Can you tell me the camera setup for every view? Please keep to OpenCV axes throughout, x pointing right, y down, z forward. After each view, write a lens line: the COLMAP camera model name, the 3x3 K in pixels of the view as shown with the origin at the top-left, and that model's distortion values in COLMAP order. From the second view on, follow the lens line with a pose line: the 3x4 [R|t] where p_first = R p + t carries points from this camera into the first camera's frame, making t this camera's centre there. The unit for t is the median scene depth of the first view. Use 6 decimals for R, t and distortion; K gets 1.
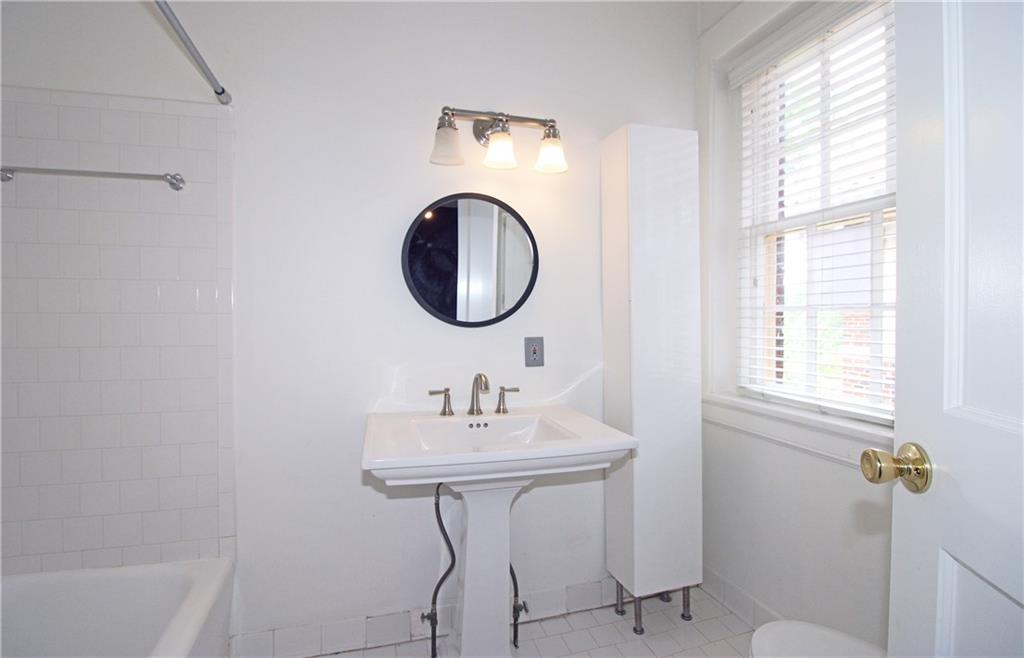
lens RADIAL K [[501.0, 0, 488.6], [0, 501.0, 324.4], [0, 0, 1]] dist [0.029042, 0.000086]
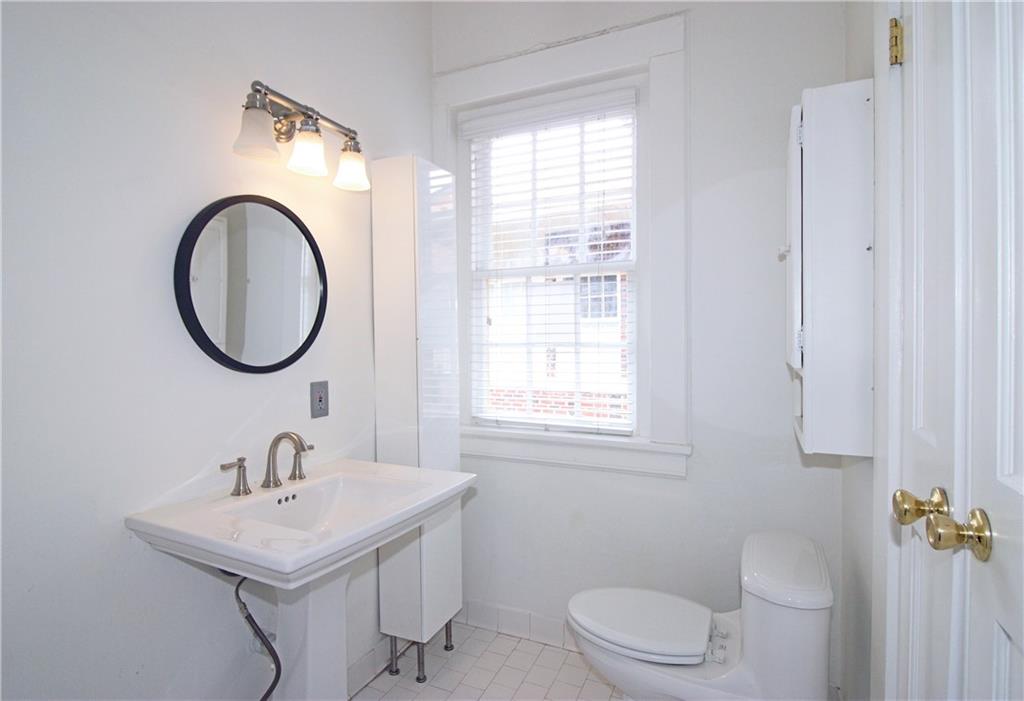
lens RADIAL K [[579.5, 0, 512.0], [0, 579.5, 350.5], [0, 0, 1]] dist [0.056599, -0.000128]
pose [[0.670946, -0.010547, 0.741431, -0.436023], [0.005562, 0.999942, 0.009191, -0.035434], [-0.741485, -0.002043, 0.670966, 0.119078]]
